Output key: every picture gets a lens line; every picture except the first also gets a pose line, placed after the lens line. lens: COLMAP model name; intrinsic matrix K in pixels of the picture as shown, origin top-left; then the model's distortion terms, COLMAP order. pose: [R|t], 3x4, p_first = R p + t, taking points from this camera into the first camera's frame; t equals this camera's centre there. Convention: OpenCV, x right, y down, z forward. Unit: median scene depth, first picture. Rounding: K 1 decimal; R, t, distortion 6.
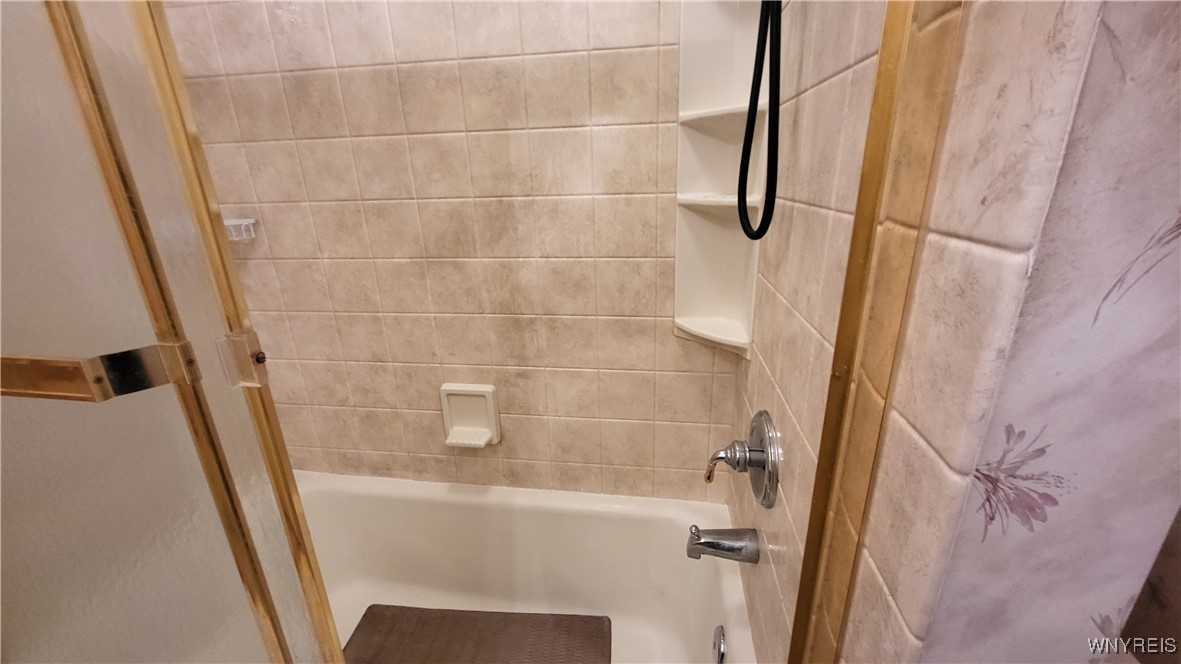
lens RADIAL K [[462.0, 0, 593.1], [0, 462.0, 328.3], [0, 0, 1]] dist [-0.001693, -0.000425]
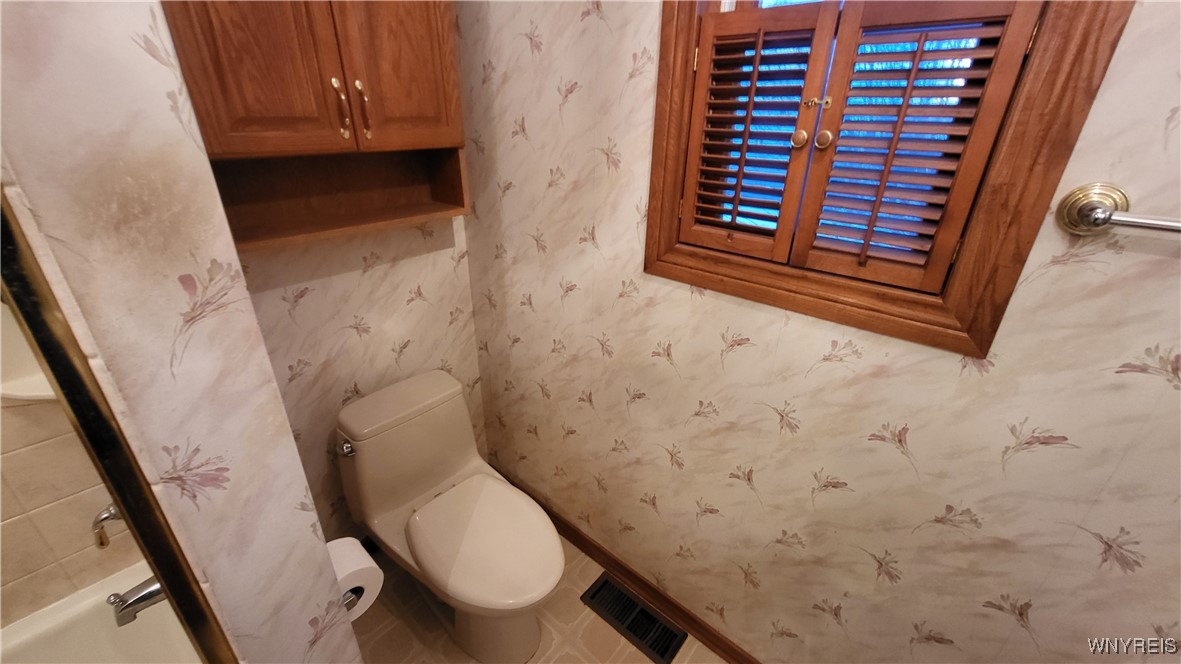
lens RADIAL K [[462.0, 0, 589.0], [0, 462.0, 335.0], [0, 0, 1]] dist [-0.001693, -0.000425]
pose [[0.527047, -0.318948, 0.787715, 0.516064], [0.234142, 0.945525, 0.226185, -0.171681], [-0.816945, 0.065227, 0.573015, -1.131866]]
